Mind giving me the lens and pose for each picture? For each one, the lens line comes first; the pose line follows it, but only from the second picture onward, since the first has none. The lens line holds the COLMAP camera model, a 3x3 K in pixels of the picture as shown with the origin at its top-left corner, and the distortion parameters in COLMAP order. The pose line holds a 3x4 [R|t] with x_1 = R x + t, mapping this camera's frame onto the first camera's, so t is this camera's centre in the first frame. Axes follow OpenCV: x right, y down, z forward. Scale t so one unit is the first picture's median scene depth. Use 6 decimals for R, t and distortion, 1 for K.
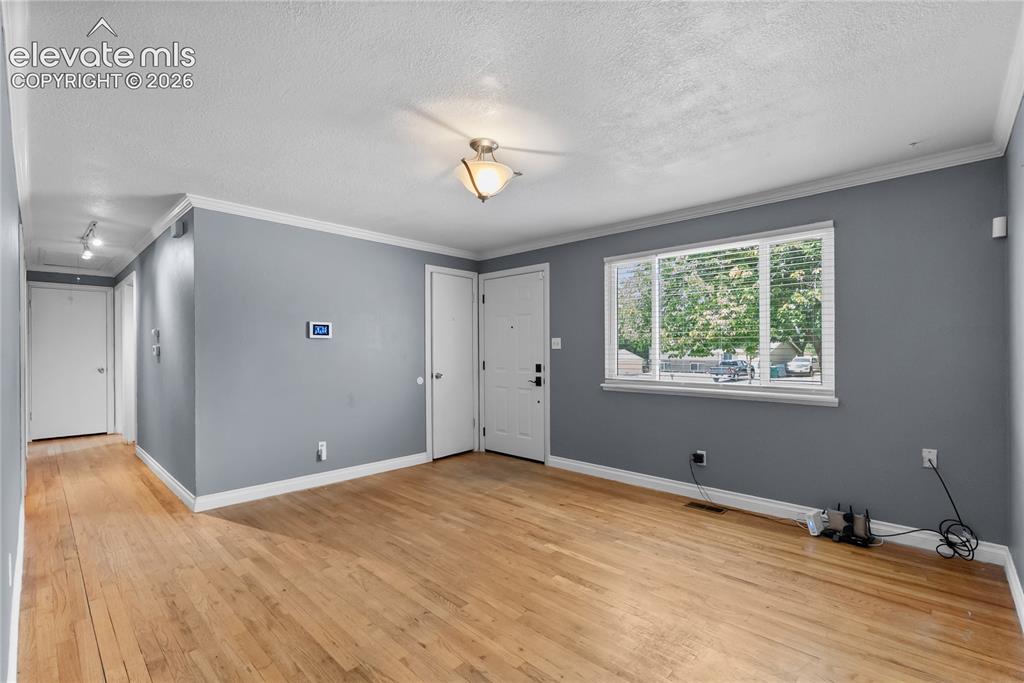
lens RADIAL K [[455.6, 0, 510.8], [0, 455.6, 346.9], [0, 0, 1]] dist [-0.005382, 0.000241]
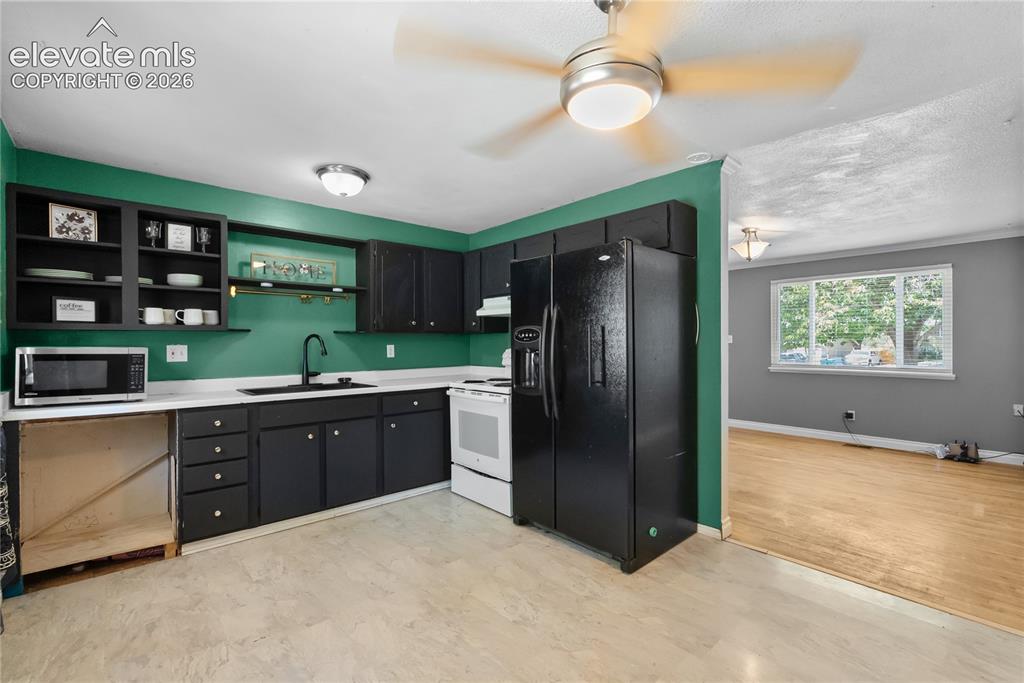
lens RADIAL K [[455.6, 0, 502.2], [0, 455.6, 340.4], [0, 0, 1]] dist [-0.005382, 0.000241]
pose [[0.996734, -0.001191, -0.080743, -0.737074], [0.001263, 0.999999, 0.000842, -0.010577], [0.080742, -0.000942, 0.996735, -0.716354]]
